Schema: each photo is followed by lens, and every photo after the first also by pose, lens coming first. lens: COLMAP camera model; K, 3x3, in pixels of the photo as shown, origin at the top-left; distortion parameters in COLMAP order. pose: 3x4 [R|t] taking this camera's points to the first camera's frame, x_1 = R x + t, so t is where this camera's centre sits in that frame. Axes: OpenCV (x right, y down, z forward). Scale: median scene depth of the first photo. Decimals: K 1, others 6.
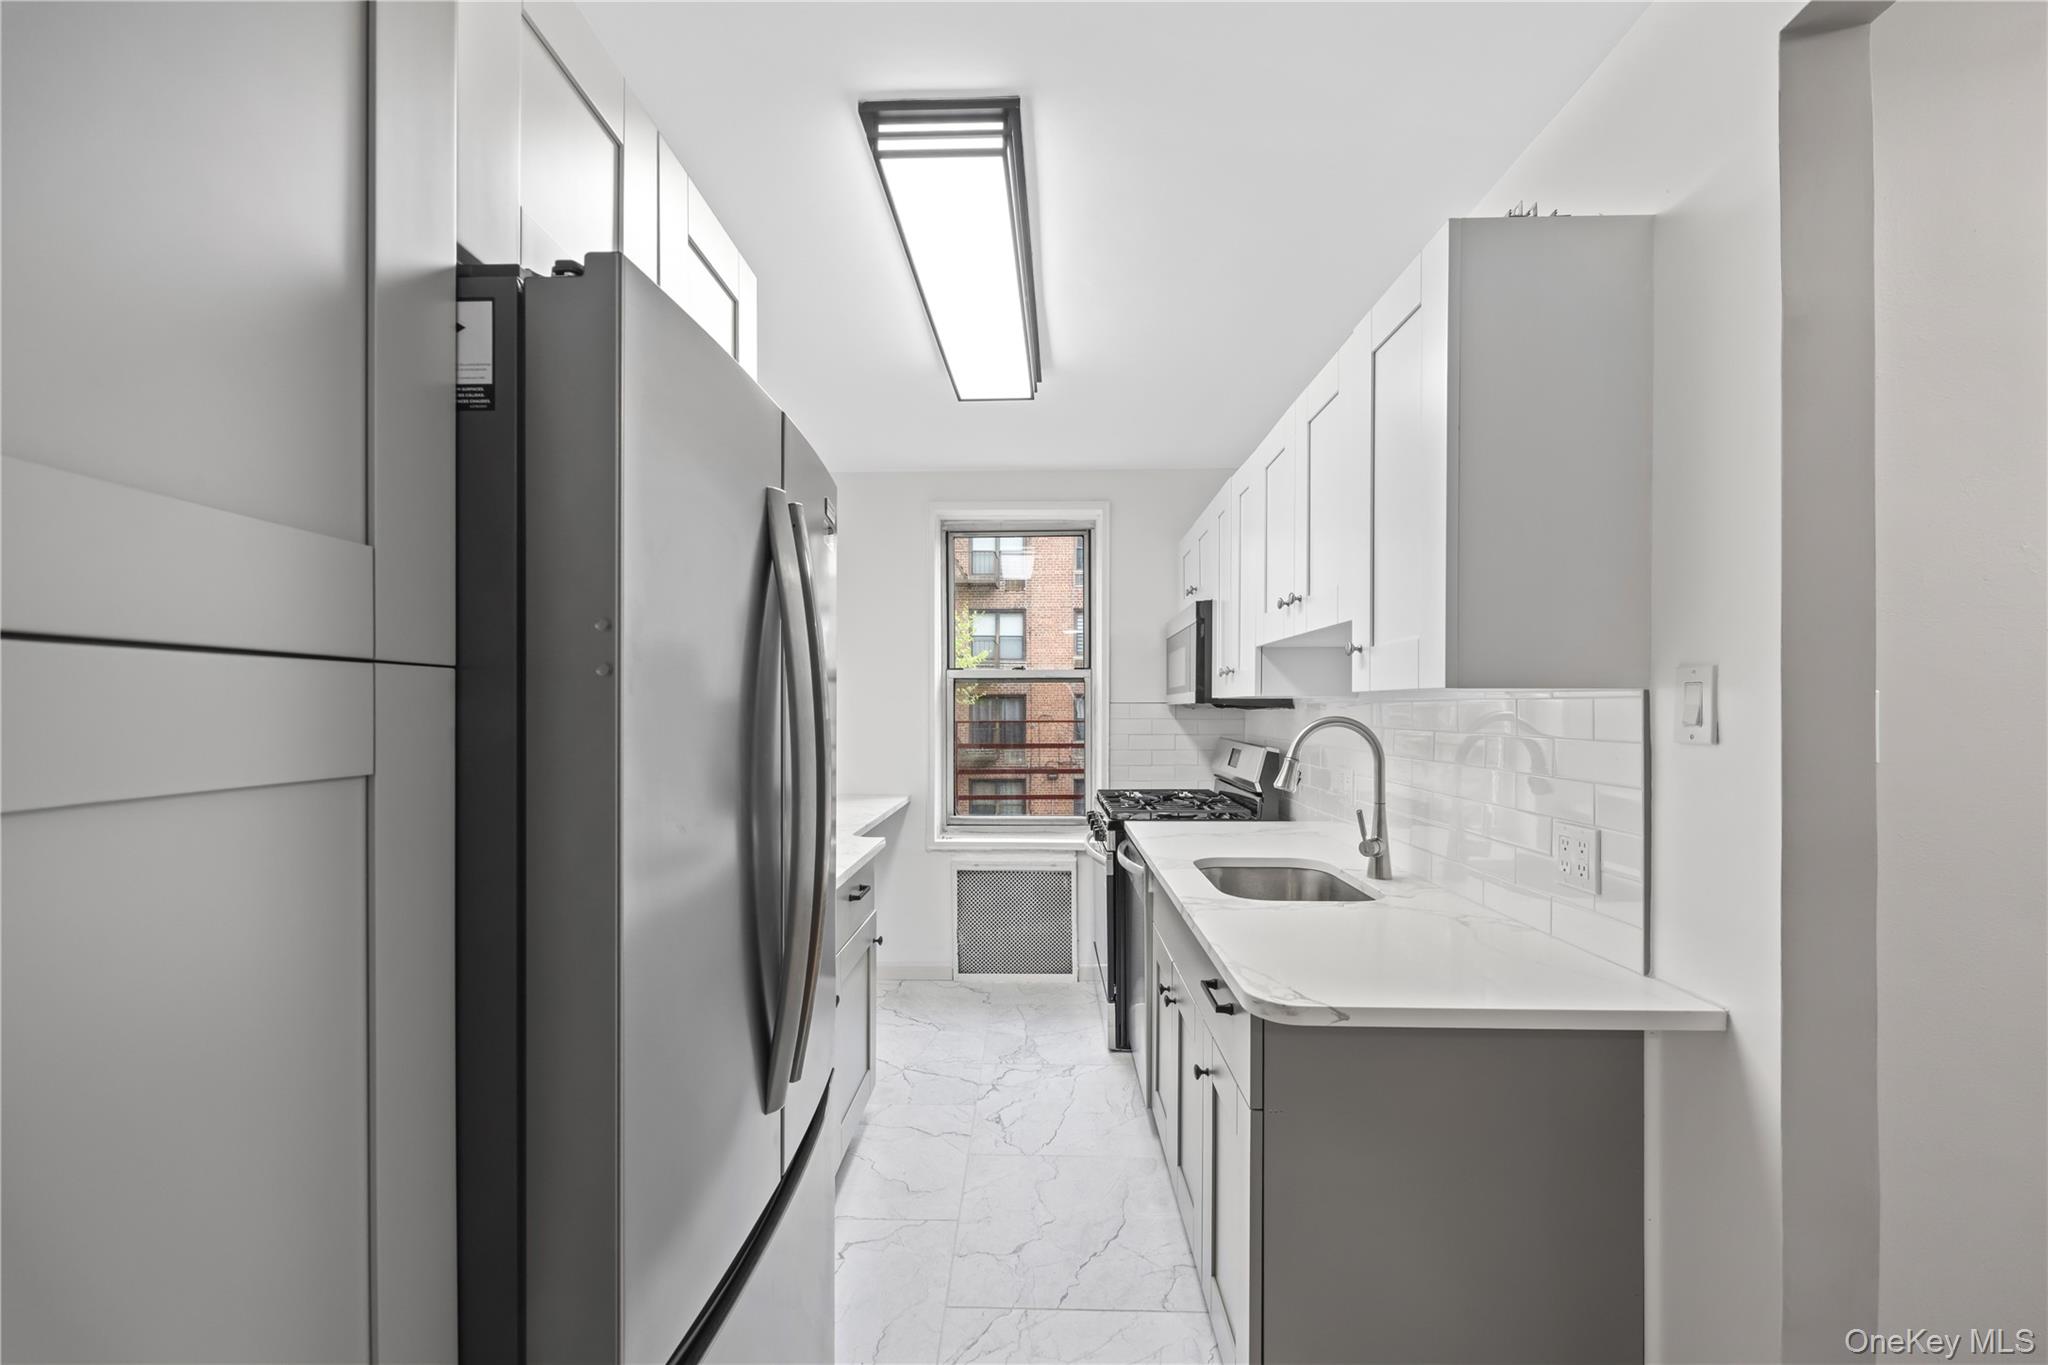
lens RADIAL K [[781.8, 0, 1026.6], [0, 781.8, 709.7], [0, 0, 1]] dist [-0.001923, 0.000467]
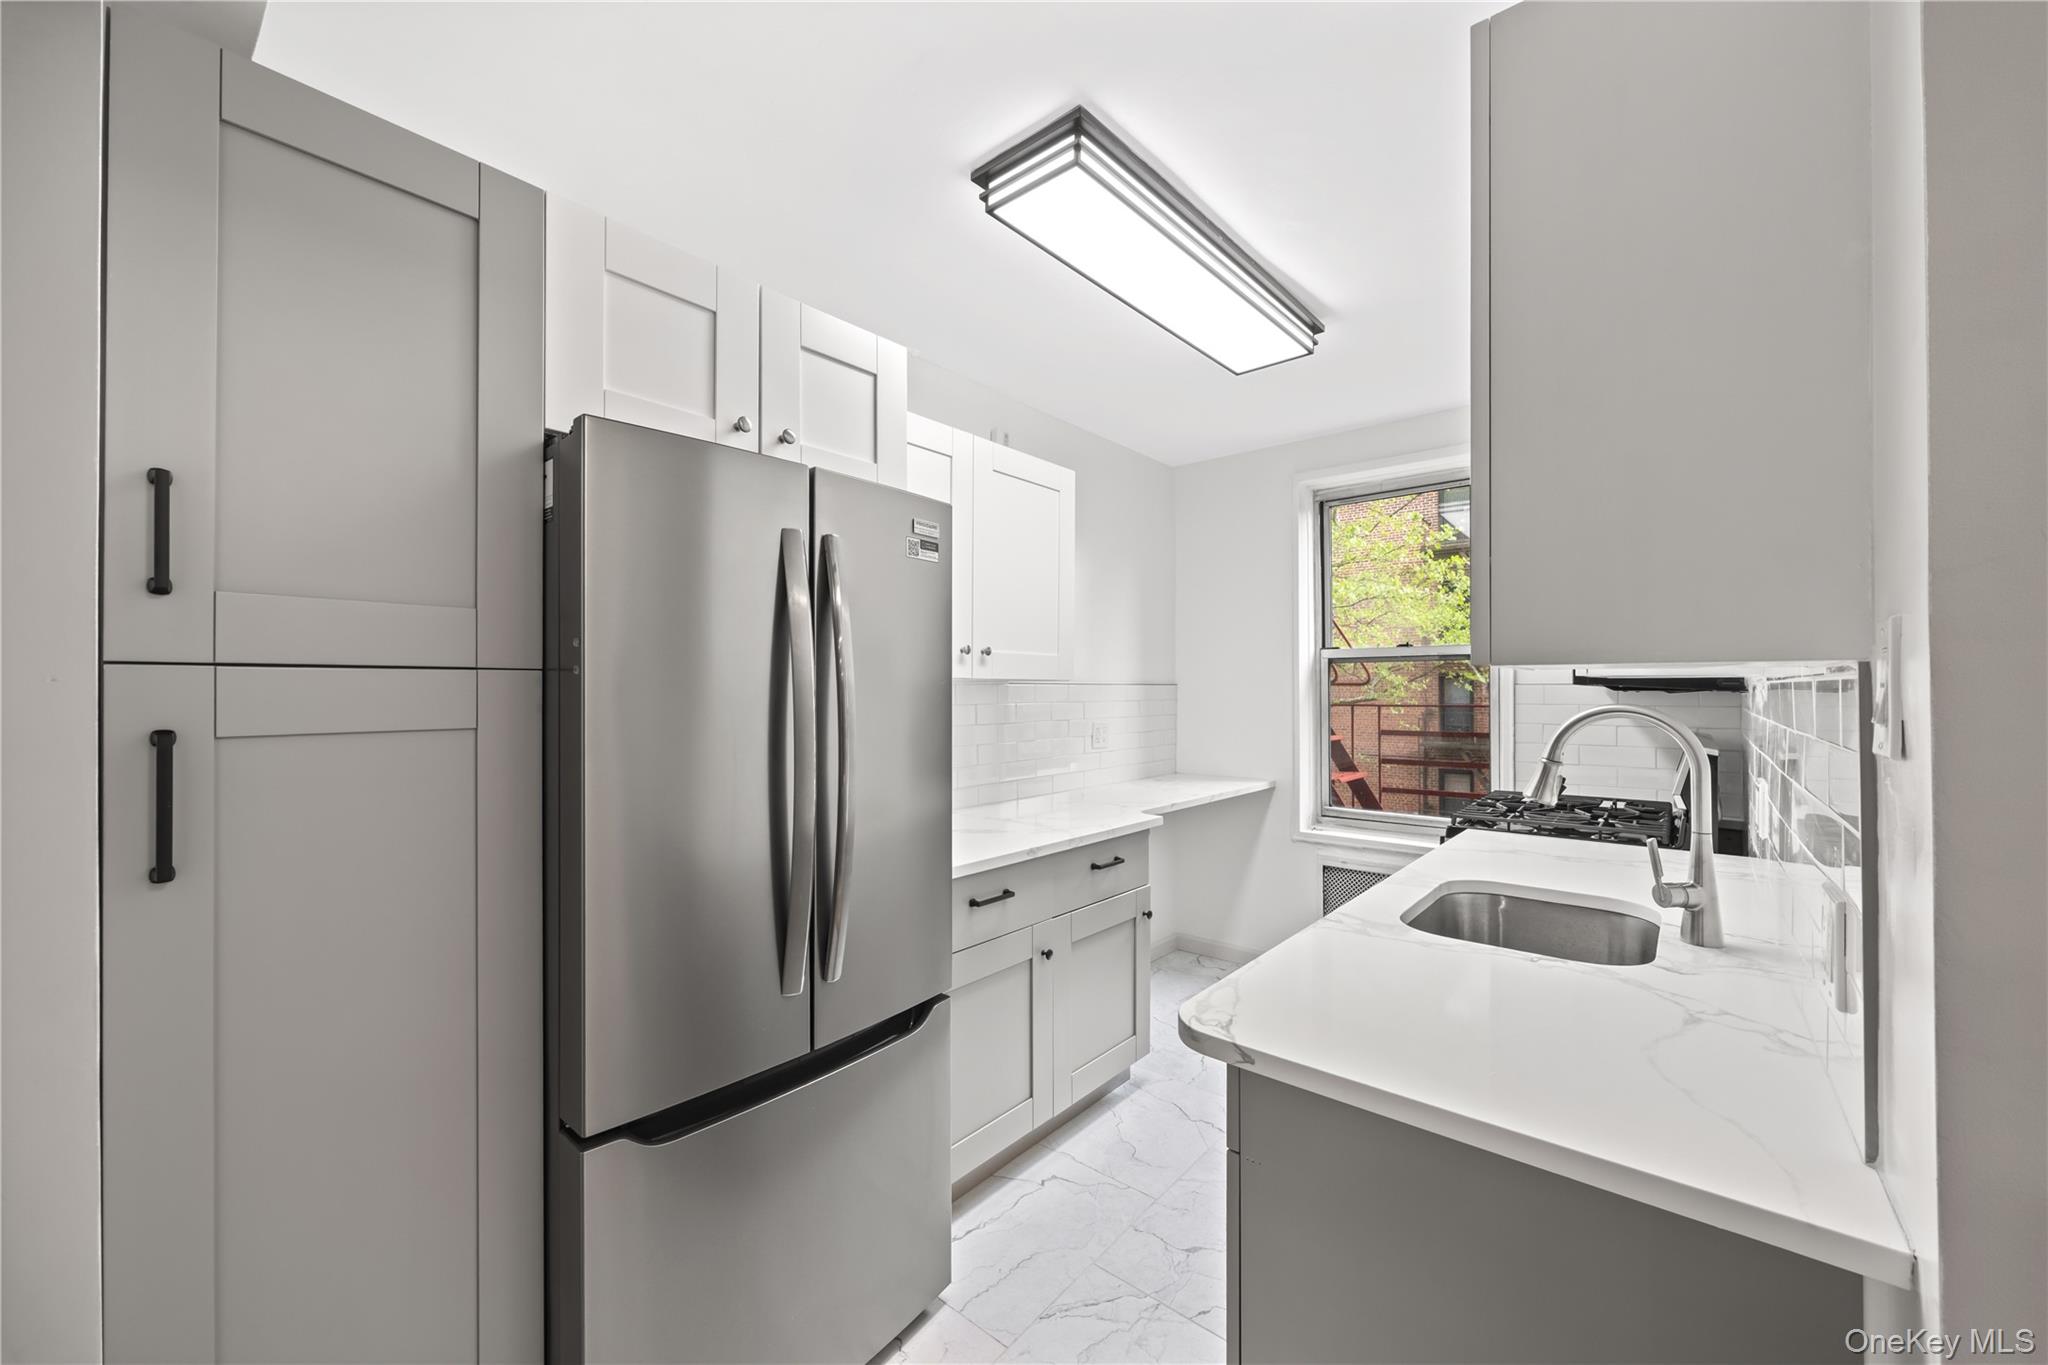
lens RADIAL K [[781.8, 0, 1026.9], [0, 781.8, 685.7], [0, 0, 1]] dist [-0.001923, 0.000467]
pose [[0.778337, -0.004502, -0.627830, 0.237085], [-0.000029, 0.999974, -0.007206, -0.001066], [0.627847, 0.005627, 0.778317, 0.060727]]
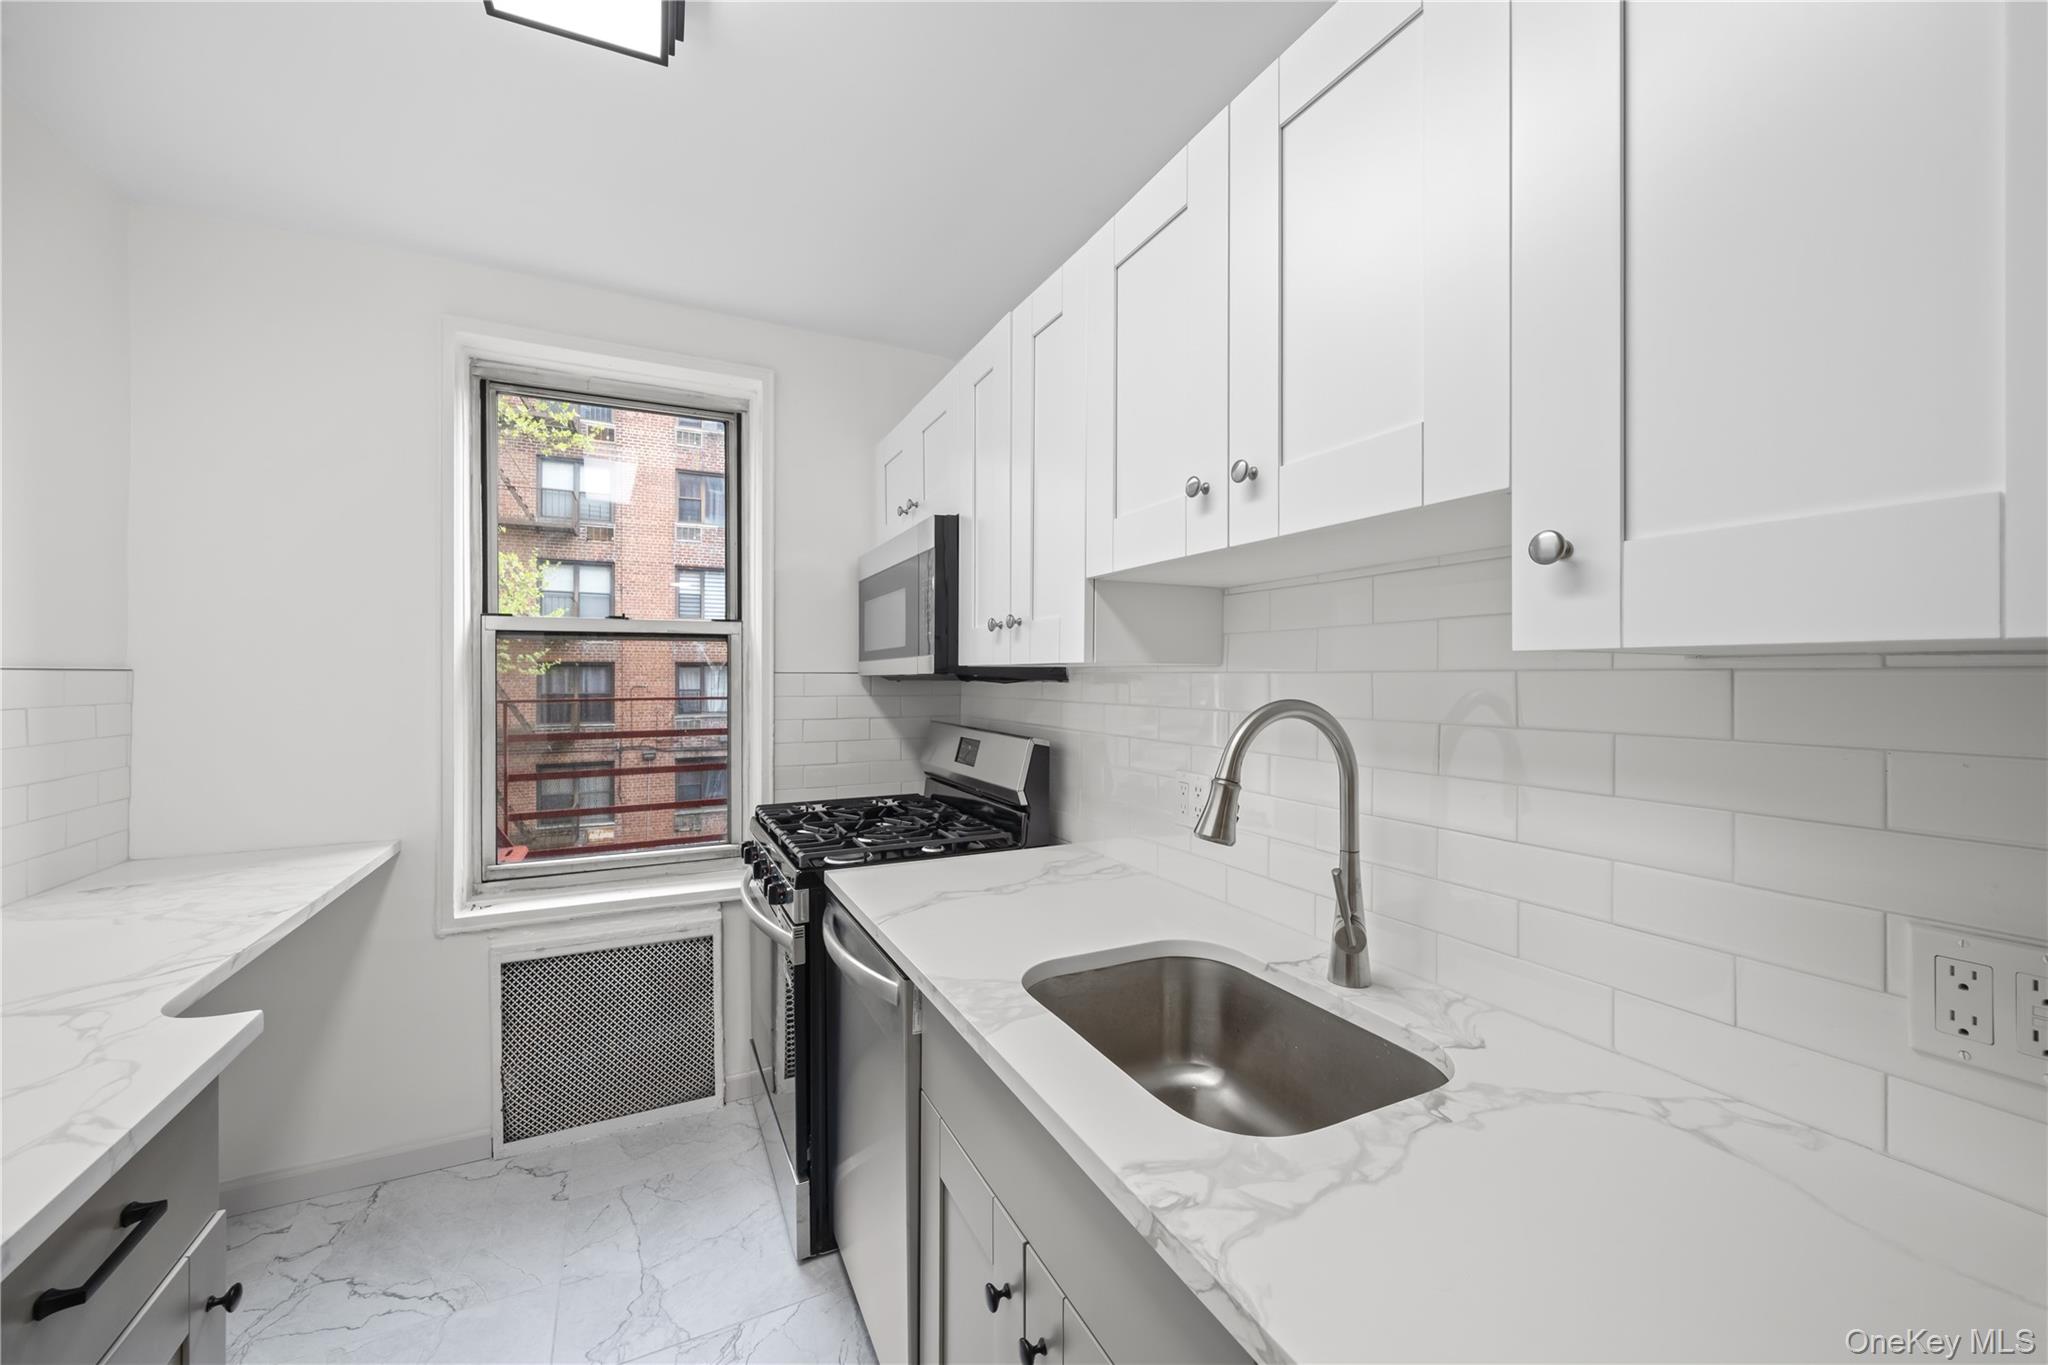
lens RADIAL K [[781.8, 0, 1013.6], [0, 781.8, 674.7], [0, 0, 1]] dist [-0.001923, 0.000467]
pose [[0.890207, 0.000321, 0.455556, -0.016287], [0.002206, 0.999985, -0.005016, -0.003420], [-0.455550, 0.005471, 0.890193, 0.340204]]
